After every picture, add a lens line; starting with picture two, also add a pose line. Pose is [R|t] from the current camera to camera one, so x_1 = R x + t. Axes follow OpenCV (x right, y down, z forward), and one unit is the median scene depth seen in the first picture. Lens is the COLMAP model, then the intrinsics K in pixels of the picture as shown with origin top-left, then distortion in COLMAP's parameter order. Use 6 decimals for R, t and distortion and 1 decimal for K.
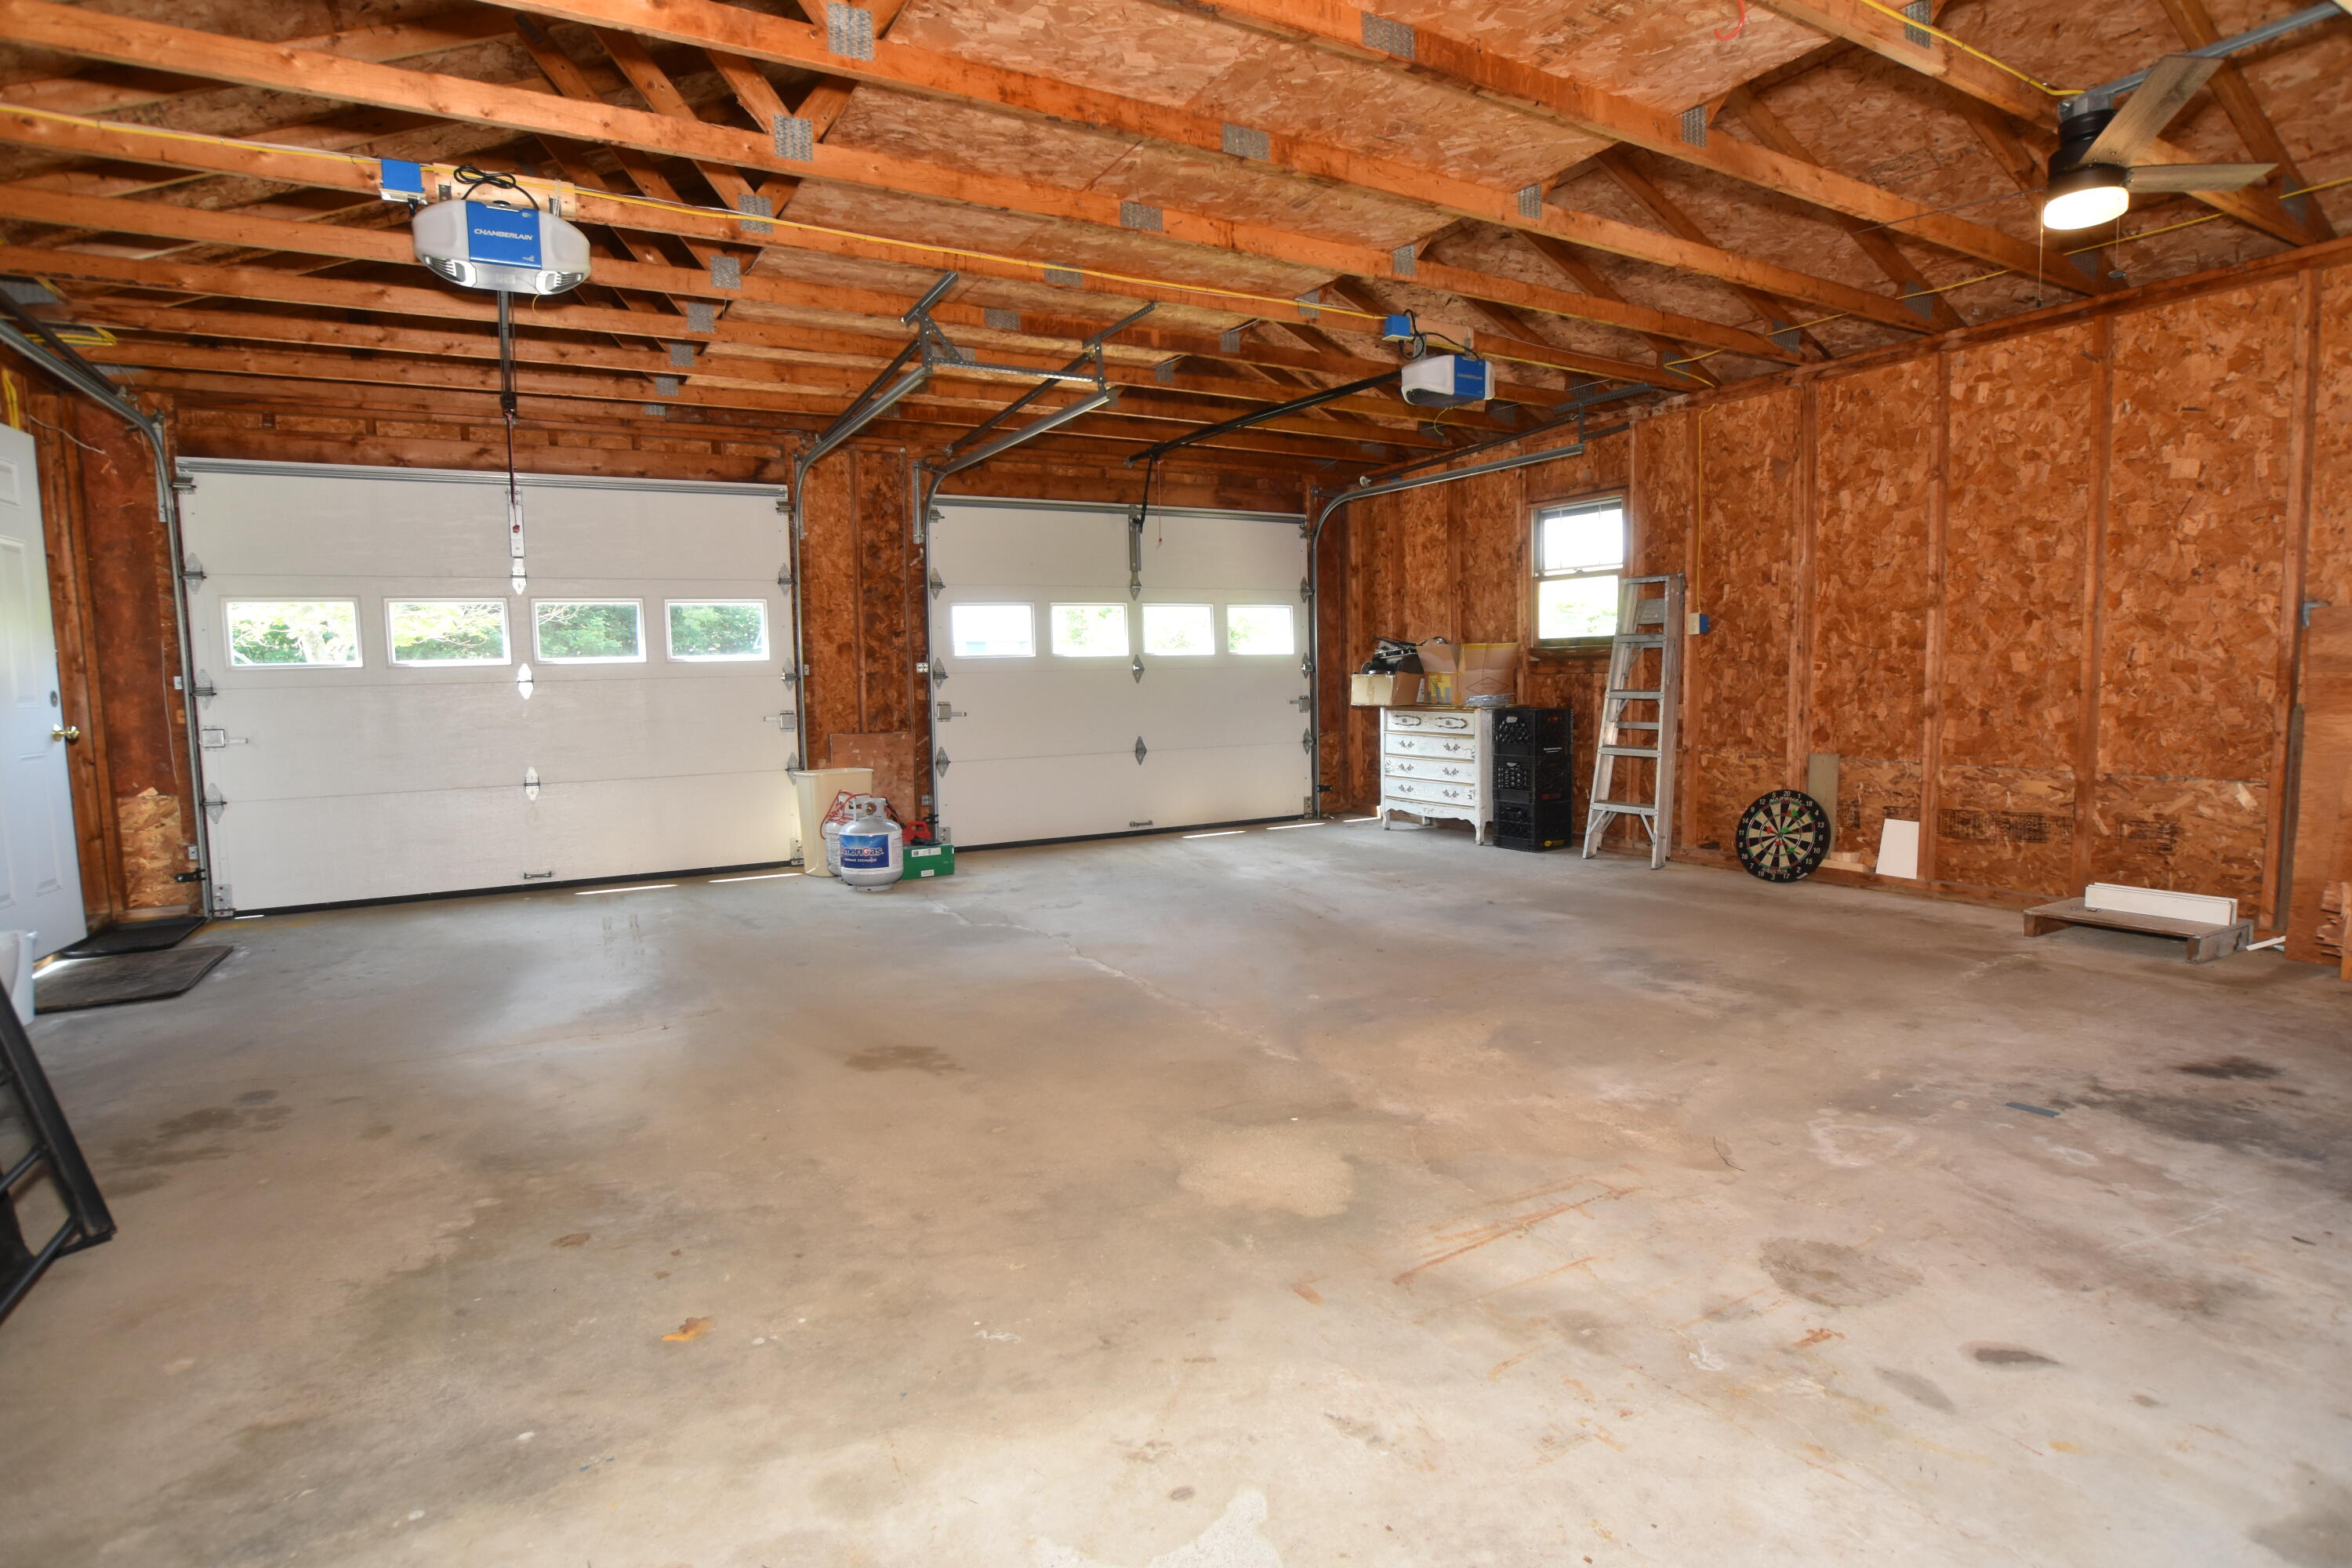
lens RADIAL K [[1197.8, 0, 1185.8], [0, 1197.8, 781.5], [0, 0, 1]] dist [-0.082616, 0.047747]
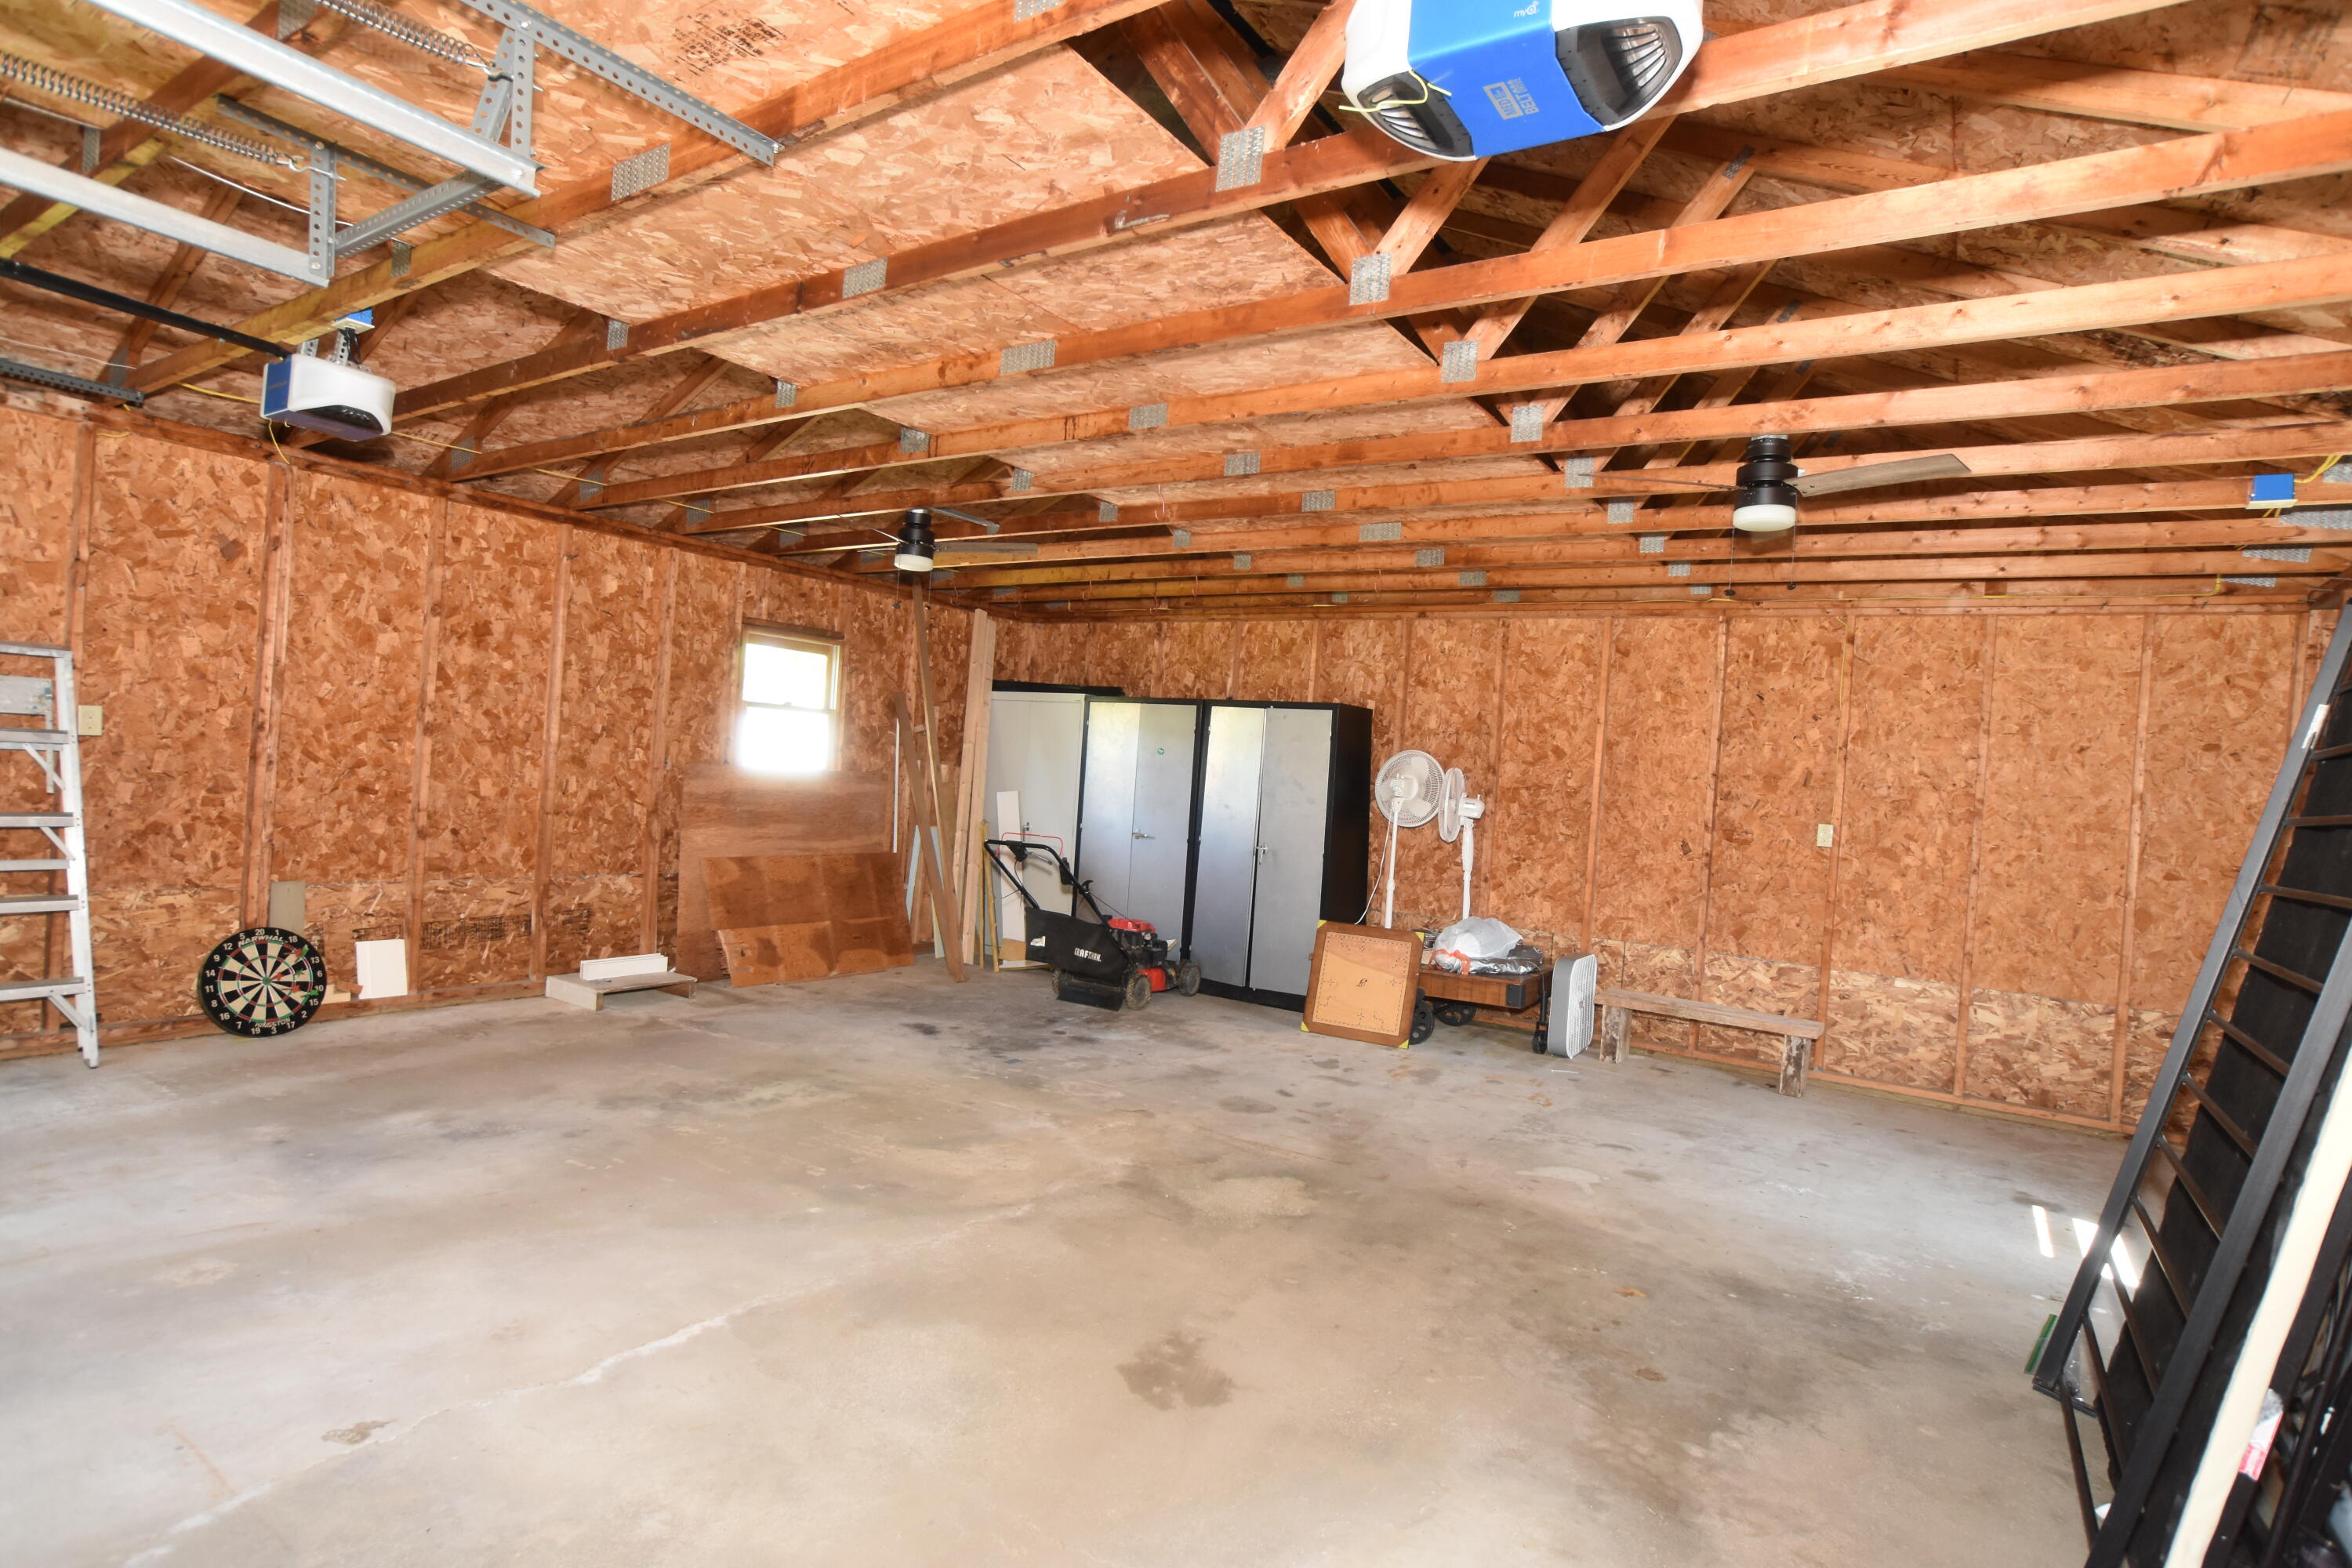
lens RADIAL K [[1197.8, 0, 1185.8], [0, 1197.8, 781.5], [0, 0, 1]] dist [-0.082616, 0.047747]
pose [[-0.451713, -0.016947, 0.892002, -1.105552], [0.020596, 0.999355, 0.029417, -0.223559], [-0.891926, 0.031660, -0.451072, 1.565672]]
